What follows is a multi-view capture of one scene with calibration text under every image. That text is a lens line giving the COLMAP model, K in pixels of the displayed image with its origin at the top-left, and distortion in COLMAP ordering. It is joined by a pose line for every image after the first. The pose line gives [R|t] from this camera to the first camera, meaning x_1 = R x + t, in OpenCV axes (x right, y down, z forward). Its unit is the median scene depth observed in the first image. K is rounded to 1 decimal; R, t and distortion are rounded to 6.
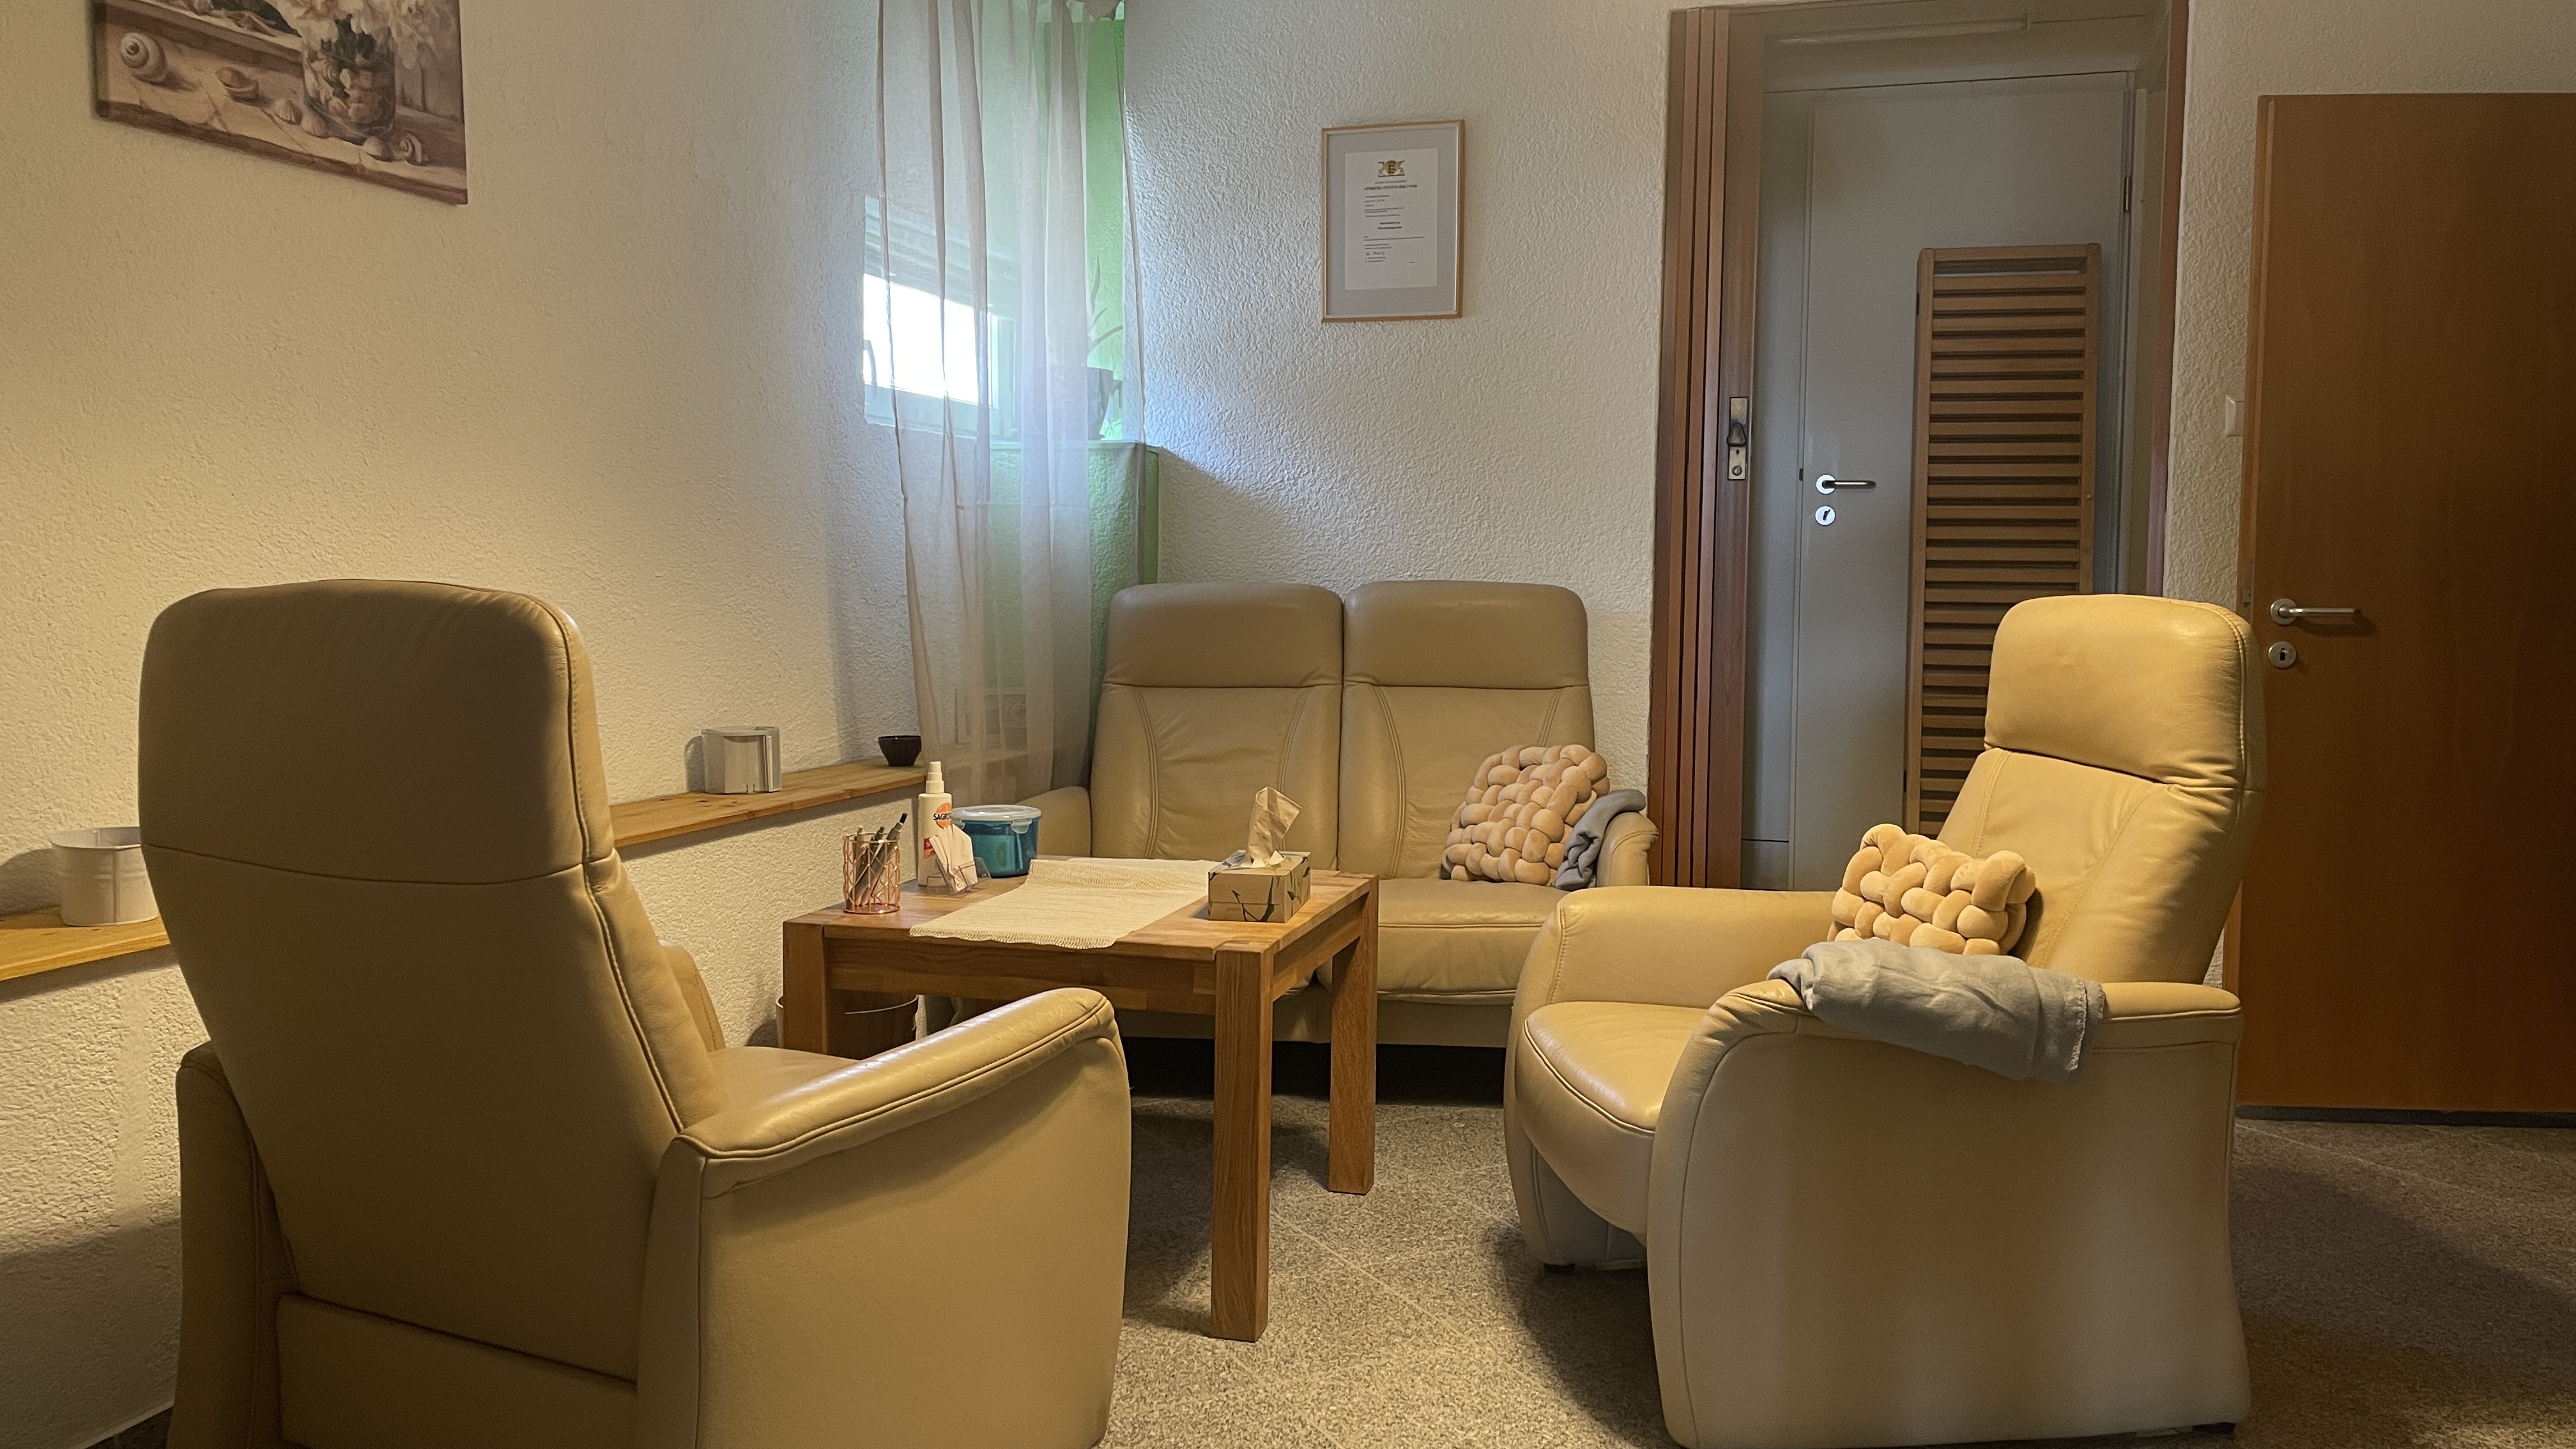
lens RADIAL K [[1919.0, 0, 1288.0], [0, 1919.0, 724.5], [0, 0, 1]] dist [0.005923, 0.001508]
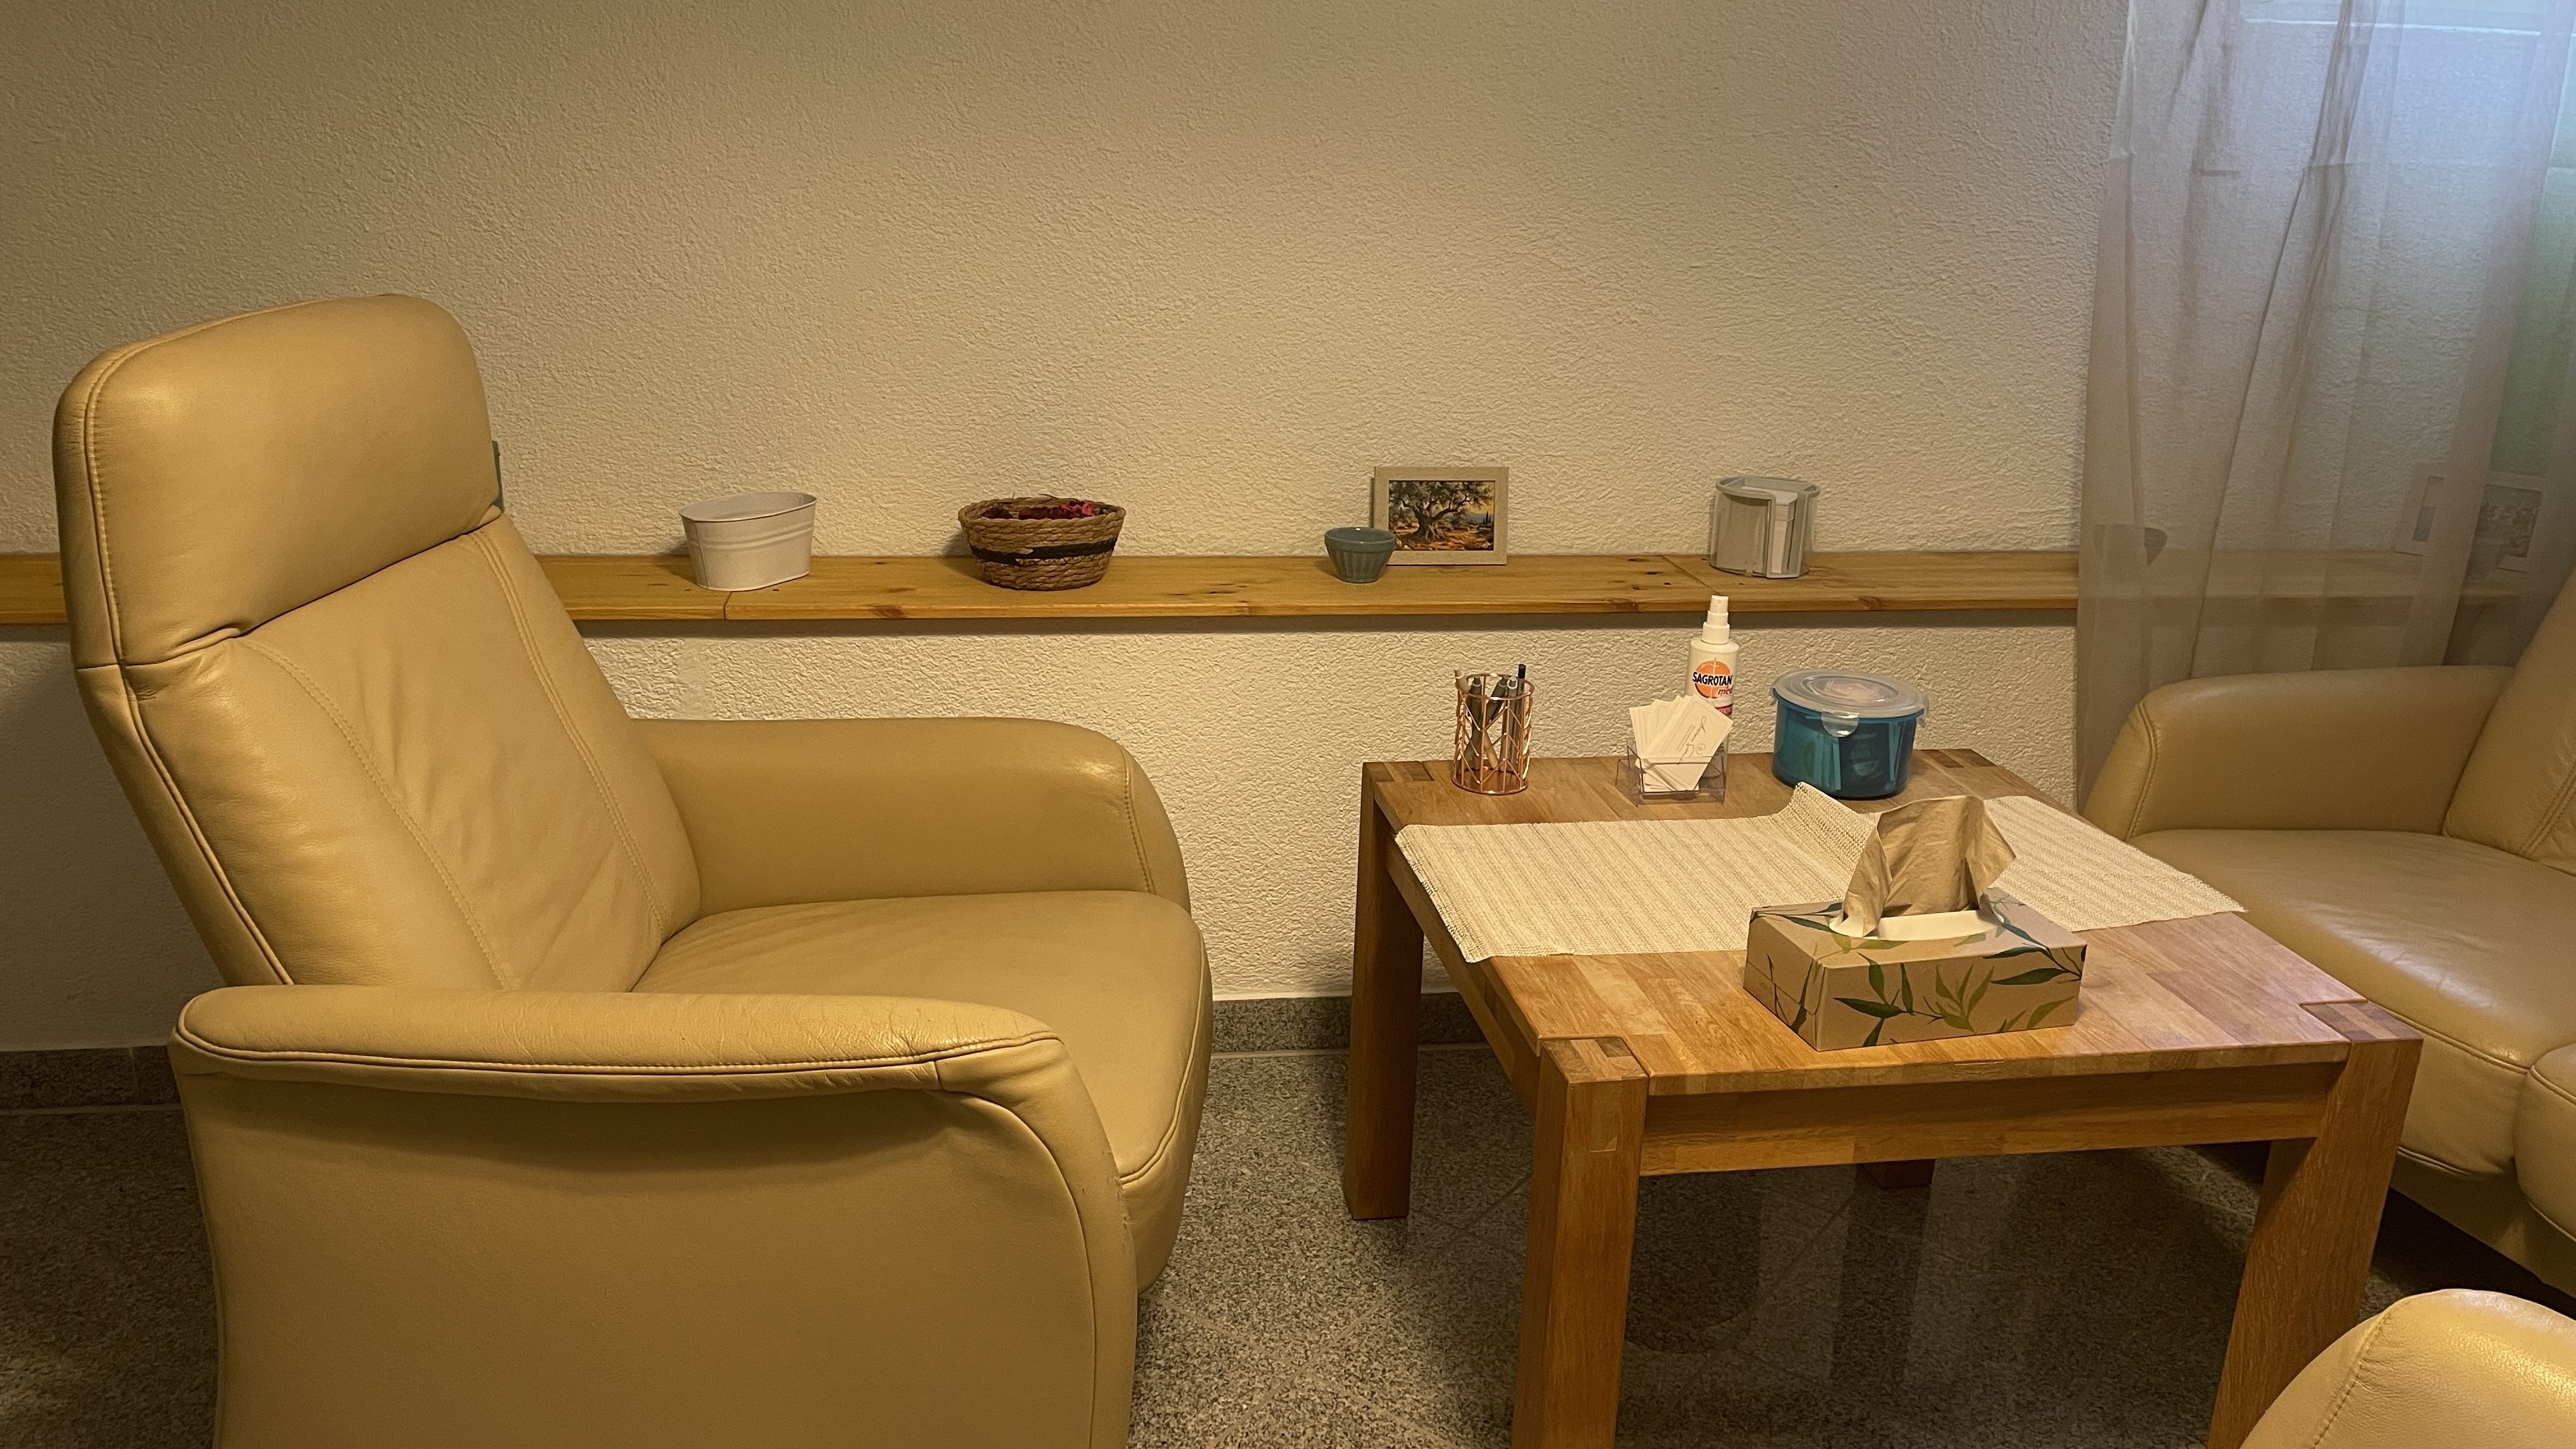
lens RADIAL K [[1919.0, 0, 1288.0], [0, 1919.0, 724.5], [0, 0, 1]] dist [0.005923, 0.001508]
pose [[0.426469, 0.285383, -0.858301, 0.499303], [-0.097586, 0.957899, 0.270011, -0.153250], [0.899223, -0.031393, 0.436364, 0.864538]]
